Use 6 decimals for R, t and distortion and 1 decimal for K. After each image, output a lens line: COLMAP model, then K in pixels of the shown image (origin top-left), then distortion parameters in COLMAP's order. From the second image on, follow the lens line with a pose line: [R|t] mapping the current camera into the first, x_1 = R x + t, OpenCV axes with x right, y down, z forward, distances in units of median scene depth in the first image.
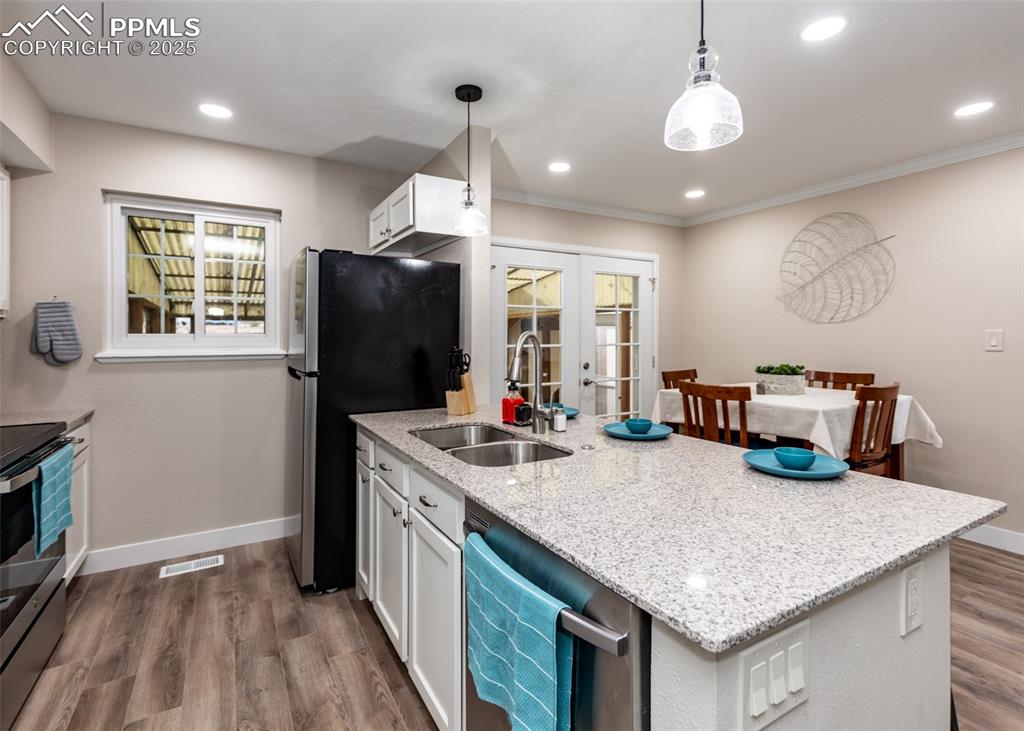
lens RADIAL K [[502.9, 0, 503.4], [0, 502.9, 331.3], [0, 0, 1]] dist [0.010700, -0.004233]
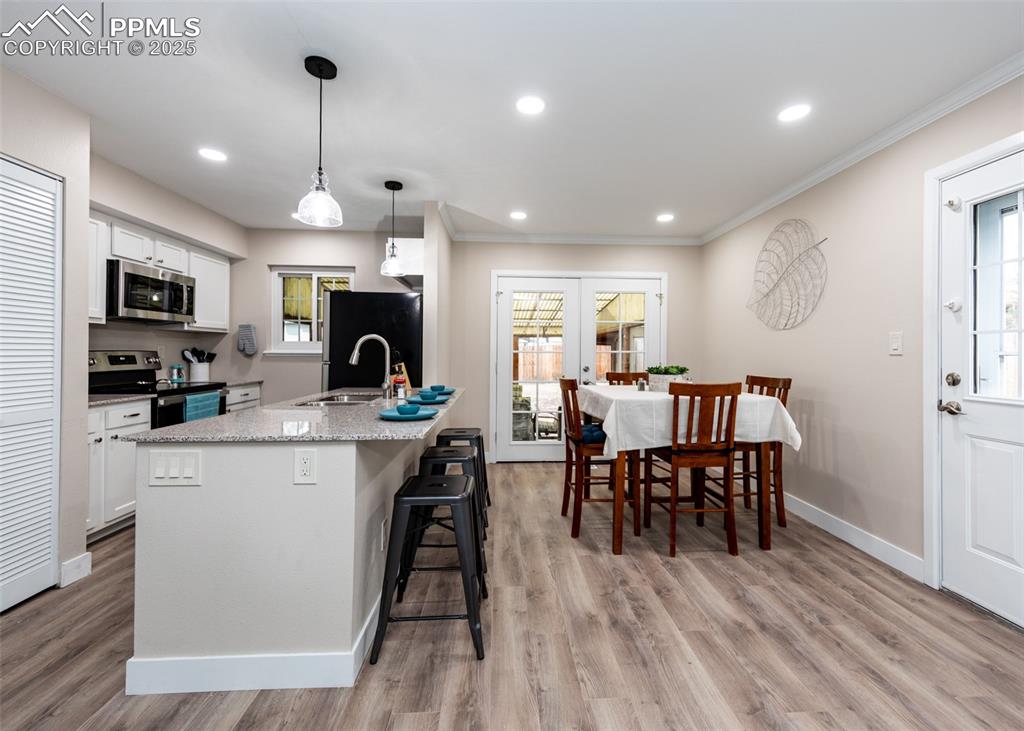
lens RADIAL K [[431.2, 0, 518.8], [0, 431.2, 350.4], [0, 0, 1]] dist [0.004411, -0.000076]
pose [[0.891143, 0.003879, -0.453707, 0.769597], [-0.001374, 0.999982, 0.005850, 0.028849], [0.453721, -0.004590, 0.891132, -0.020904]]
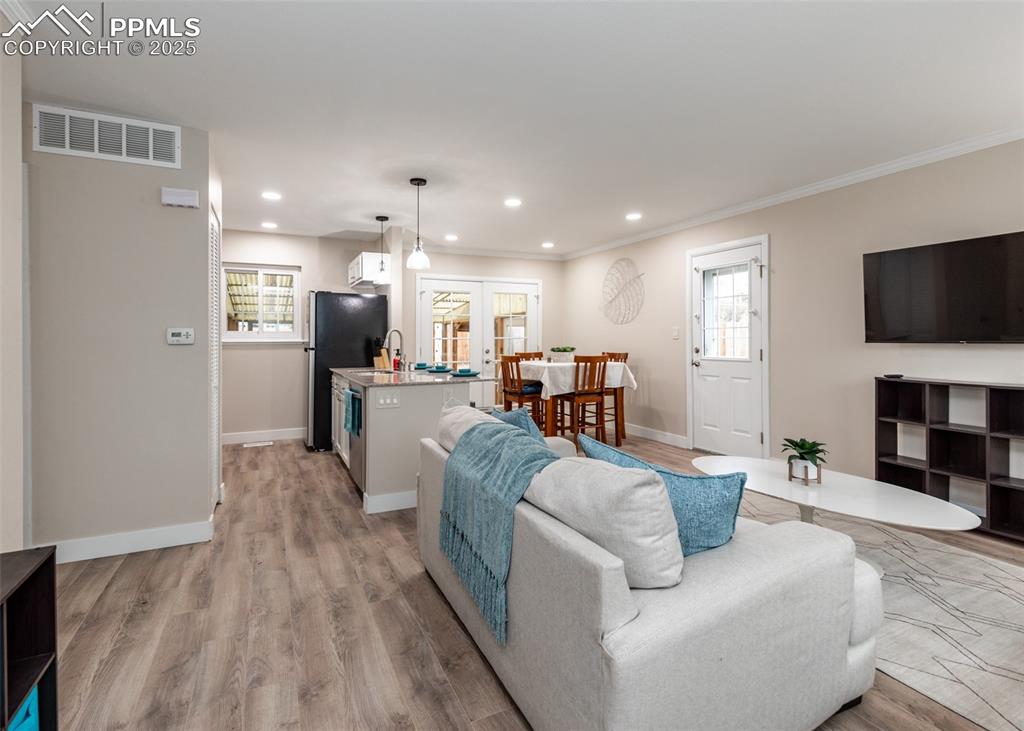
lens RADIAL K [[520.0, 0, 497.7], [0, 520.0, 329.7], [0, 0, 1]] dist [0.004371, -0.003806]
pose [[0.996244, -0.003843, -0.086505, 0.528880], [0.003431, 0.999982, -0.004916, 0.012979], [0.086523, 0.004601, 0.996239, -1.007197]]
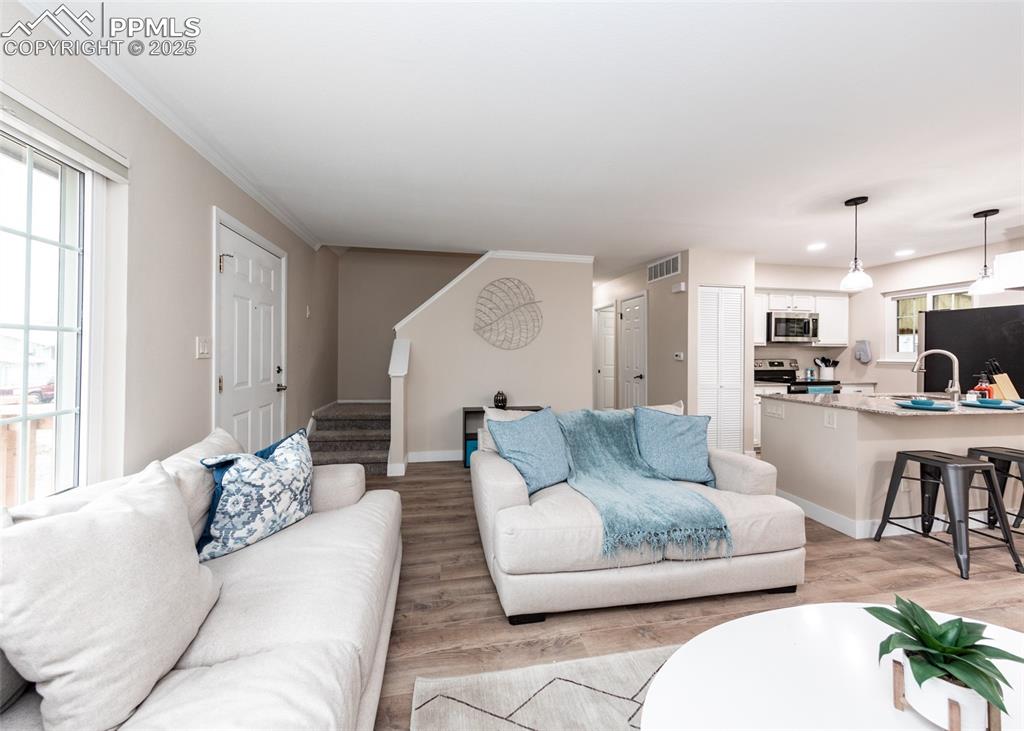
lens RADIAL K [[353.5, 0, 507.3], [0, 353.5, 350.9], [0, 0, 1]] dist [0.006856, -0.000468]
pose [[-0.340340, -0.007612, -0.940272, 1.440429], [0.006445, 0.999925, -0.010428, 0.005639], [0.940280, -0.009609, -0.340265, -0.130680]]
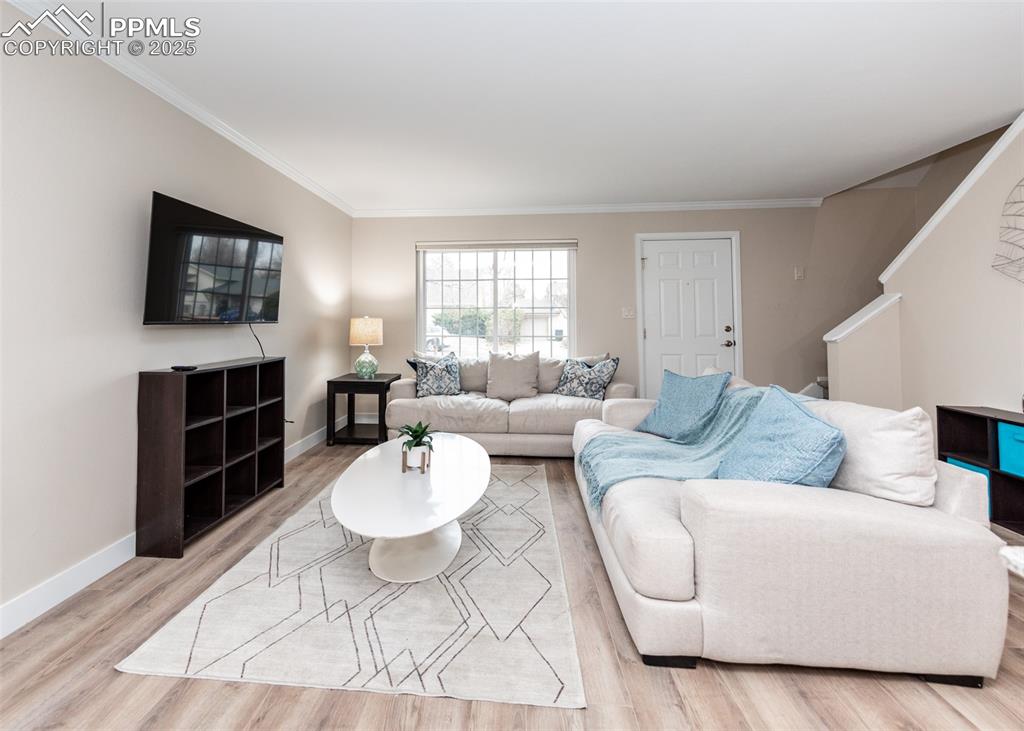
lens RADIAL K [[409.1, 0, 479.1], [0, 409.1, 316.5], [0, 0, 1]] dist [0.001272, -0.000988]
pose [[-0.823846, 0.007898, 0.566759, 0.501512], [-0.005927, 0.999728, -0.022546, 0.042872], [-0.566783, -0.021934, -0.823575, 0.682100]]
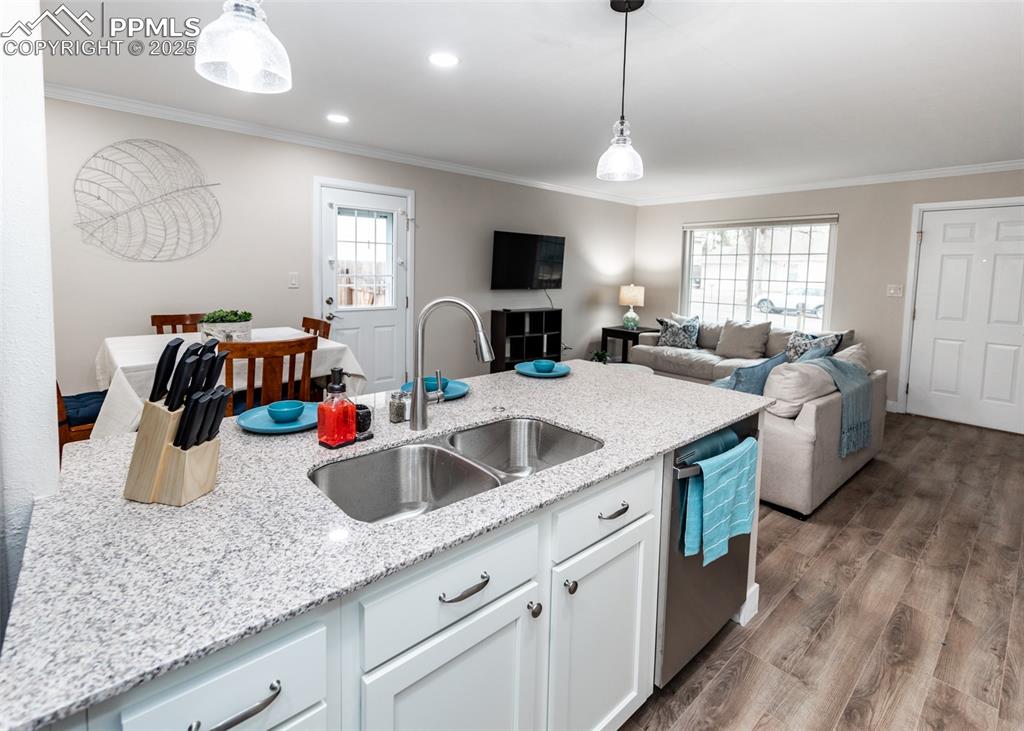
lens RADIAL K [[472.5, 0, 521.7], [0, 472.5, 304.3], [0, 0, 1]] dist [0.018294, -0.006748]
pose [[-0.223027, -0.073855, 0.972010, -0.471534], [-0.034986, 0.997090, 0.067733, -0.028695], [-0.974184, -0.018900, -0.224962, 0.736096]]
